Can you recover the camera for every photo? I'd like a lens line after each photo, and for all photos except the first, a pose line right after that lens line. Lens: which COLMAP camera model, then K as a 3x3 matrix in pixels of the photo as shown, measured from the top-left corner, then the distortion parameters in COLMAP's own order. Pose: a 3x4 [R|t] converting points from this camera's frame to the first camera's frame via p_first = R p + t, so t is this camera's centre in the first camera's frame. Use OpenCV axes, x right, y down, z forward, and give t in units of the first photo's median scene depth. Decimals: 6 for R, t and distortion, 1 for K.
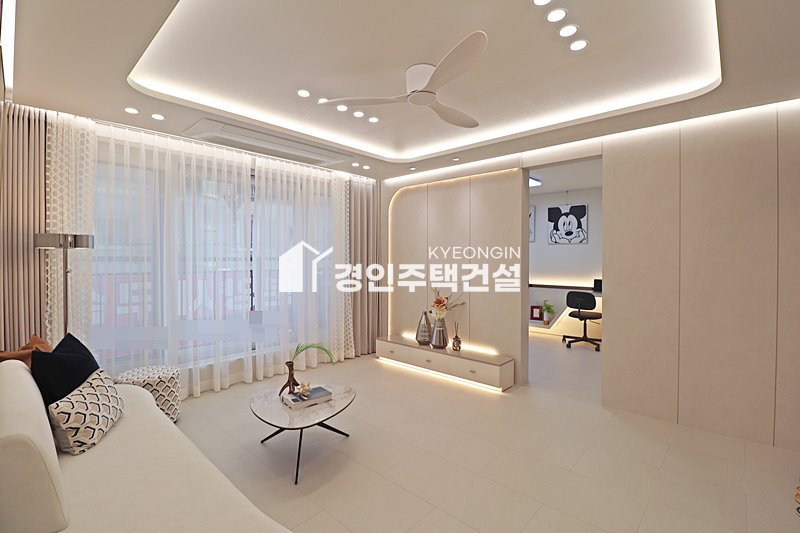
lens RADIAL K [[370.2, 0, 398.7], [0, 370.2, 259.7], [0, 0, 1]] dist [-0.000106, -0.000283]
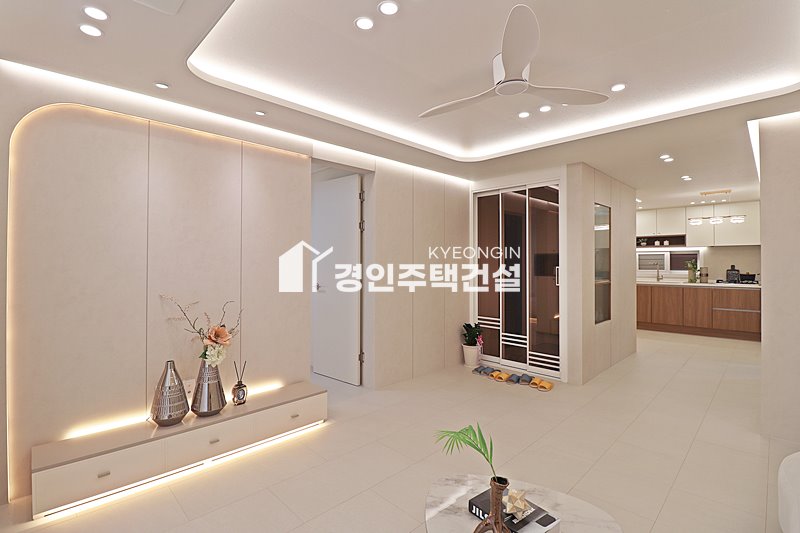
lens RADIAL K [[375.1, 0, 397.3], [0, 375.1, 258.0], [0, 0, 1]] dist [0.002230, -0.015161]
pose [[0.046100, 0.007797, 0.998906, -0.519192], [0.006914, 0.999943, -0.008124, -0.002227], [-0.998913, 0.007281, 0.046043, 0.731793]]
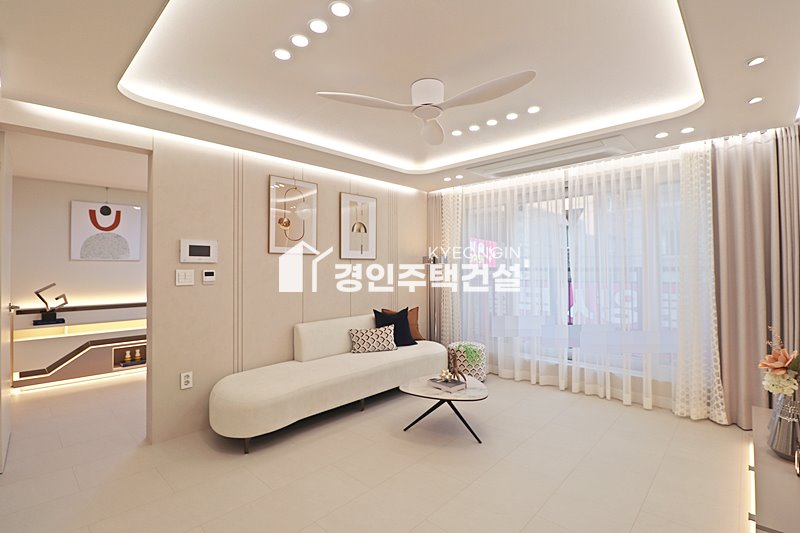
lens RADIAL K [[371.2, 0, 398.7], [0, 371.2, 258.0], [0, 0, 1]] dist [0.001050, -0.013963]
pose [[-0.011022, -0.029730, -0.999497, 0.629186], [0.000058, 0.999558, -0.029732, -0.002865], [0.999939, -0.000386, -0.011016, 0.548212]]
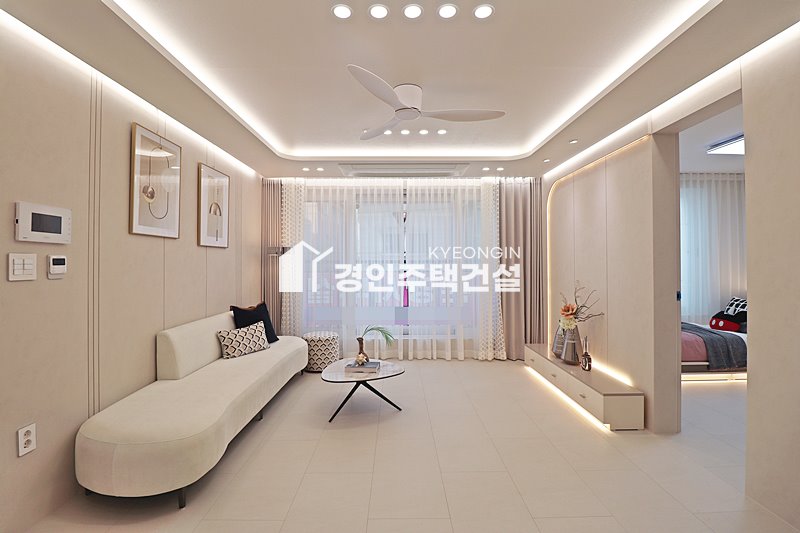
lens RADIAL K [[371.2, 0, 398.7], [0, 371.2, 258.0], [0, 0, 1]] dist [0.001050, -0.013963]
pose [[0.682608, -0.013723, -0.730656, 0.504452], [-0.000595, 0.999813, -0.019334, 0.011549], [0.730785, 0.013632, 0.682472, 0.132771]]
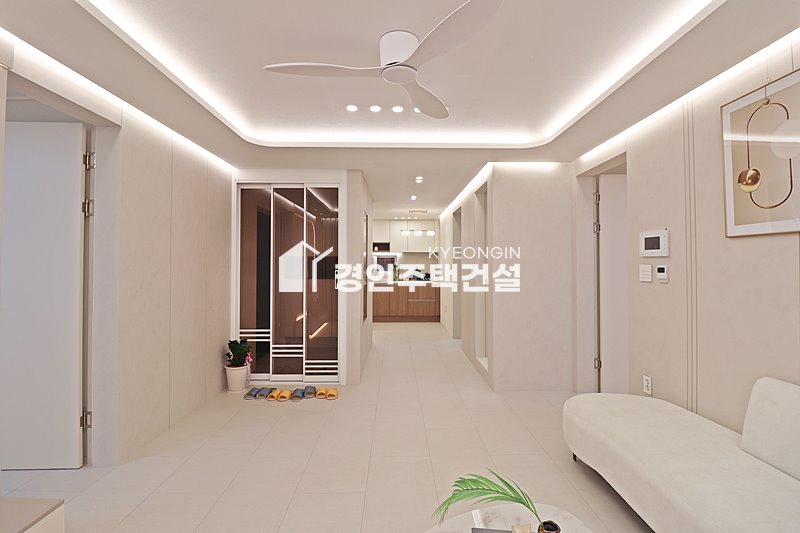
lens RADIAL K [[371.2, 0, 398.7], [0, 371.2, 258.0], [0, 0, 1]] dist [0.001050, -0.013963]
pose [[-0.688748, 0.006568, 0.724971, -0.312844], [0.001101, 0.999967, -0.008013, -0.008887], [-0.725000, -0.004721, -0.688732, 0.925613]]
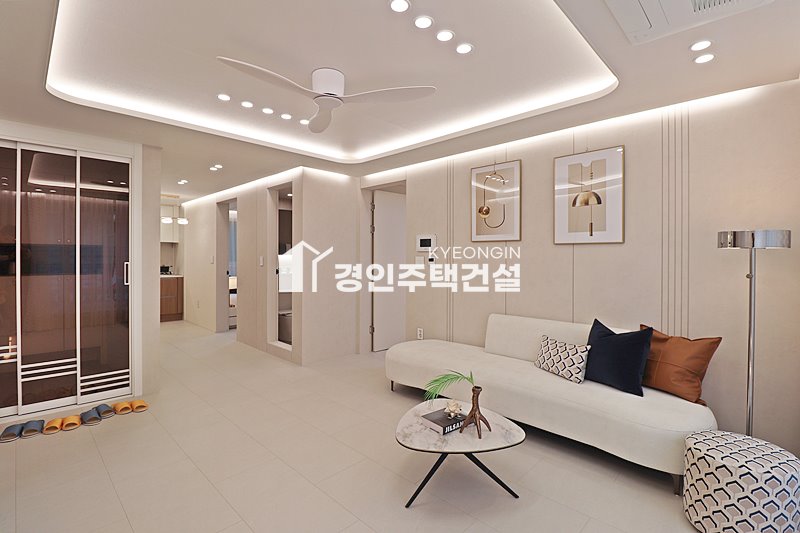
lens RADIAL K [[375.1, 0, 397.3], [0, 375.1, 258.0], [0, 0, 1]] dist [0.002230, -0.015161]
pose [[-0.999564, -0.009034, 0.028100, -0.090846], [-0.008752, 0.999910, 0.010154, -0.007594], [-0.028190, 0.009904, -0.999554, 1.201235]]
